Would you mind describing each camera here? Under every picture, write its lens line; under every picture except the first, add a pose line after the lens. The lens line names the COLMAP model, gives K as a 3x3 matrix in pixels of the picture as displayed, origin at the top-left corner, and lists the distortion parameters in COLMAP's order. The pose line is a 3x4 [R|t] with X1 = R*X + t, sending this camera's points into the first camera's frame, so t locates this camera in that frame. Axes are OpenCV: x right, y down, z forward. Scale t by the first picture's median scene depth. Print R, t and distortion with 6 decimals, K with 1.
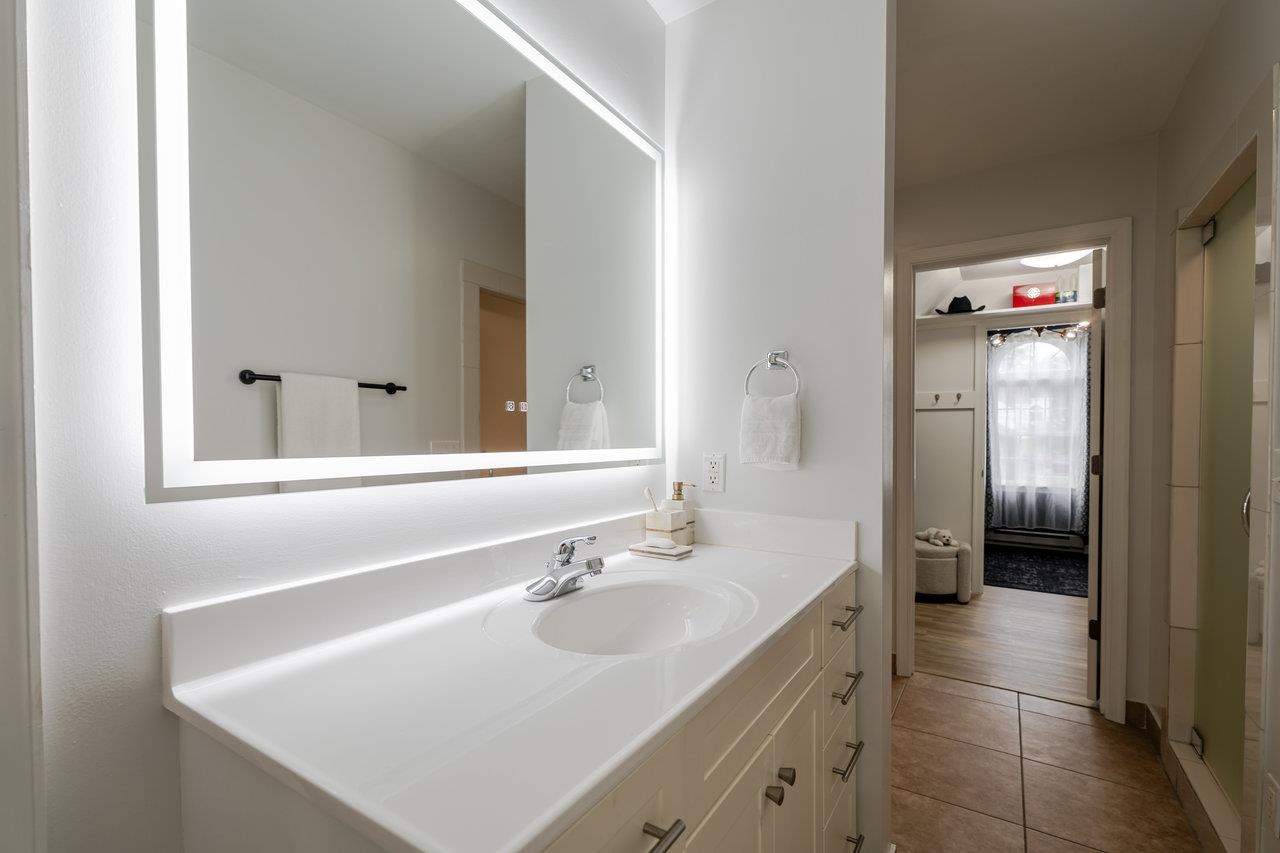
lens RADIAL K [[568.0, 0, 631.8], [0, 568.0, 451.5], [0, 0, 1]] dist [0.001005, -0.002216]
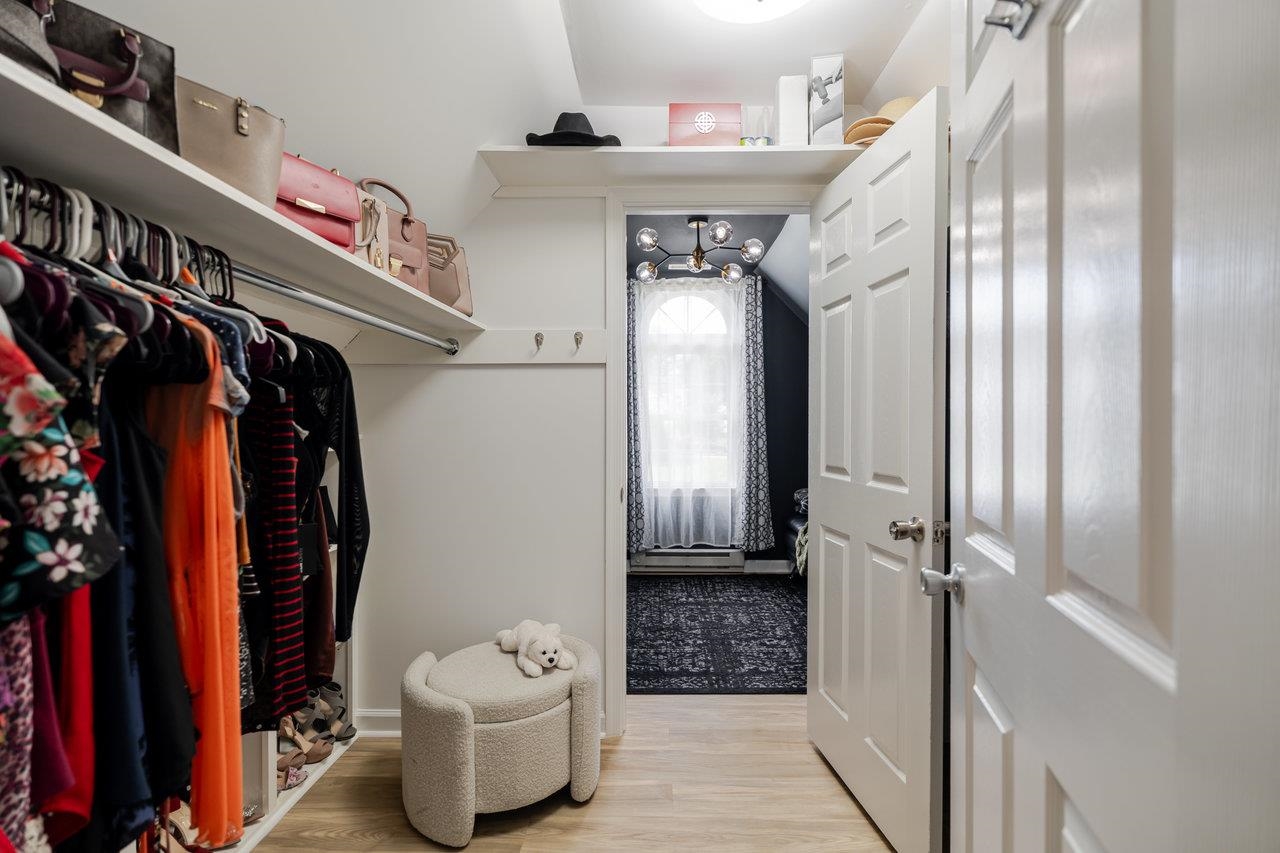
lens RADIAL K [[568.0, 0, 644.5], [0, 568.0, 430.6], [0, 0, 1]] dist [0.001005, -0.002216]
pose [[0.846007, -0.008167, 0.533109, 0.640442], [0.010816, 0.999940, -0.001846, -0.028908], [-0.533061, 0.007328, 0.846045, 0.983877]]
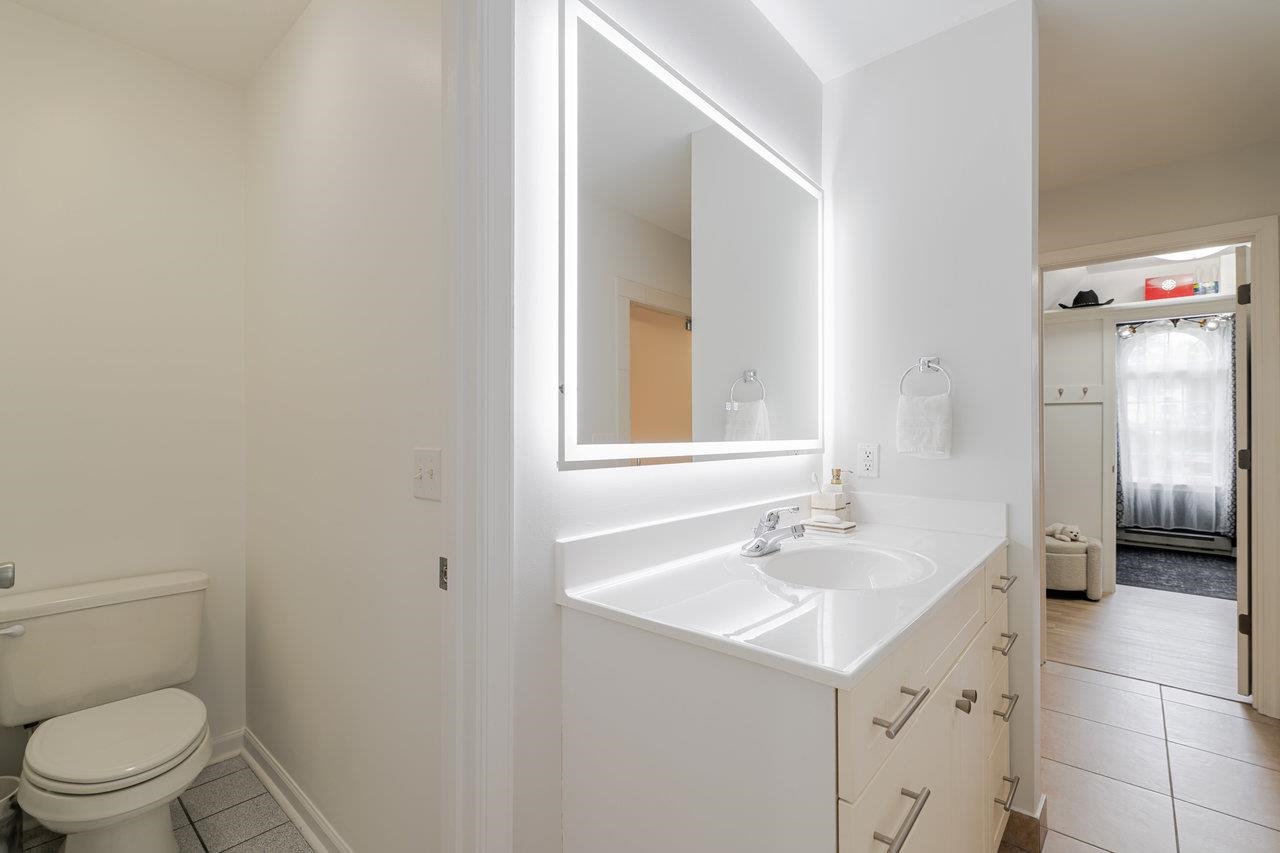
lens RADIAL K [[568.0, 0, 631.8], [0, 568.0, 431.8], [0, 0, 1]] dist [0.001005, -0.002216]
pose [[0.990220, 0.001981, -0.139504, -0.117798], [-0.005412, 0.999692, -0.024221, 0.005356], [0.139413, 0.024739, 0.989925, -0.149407]]
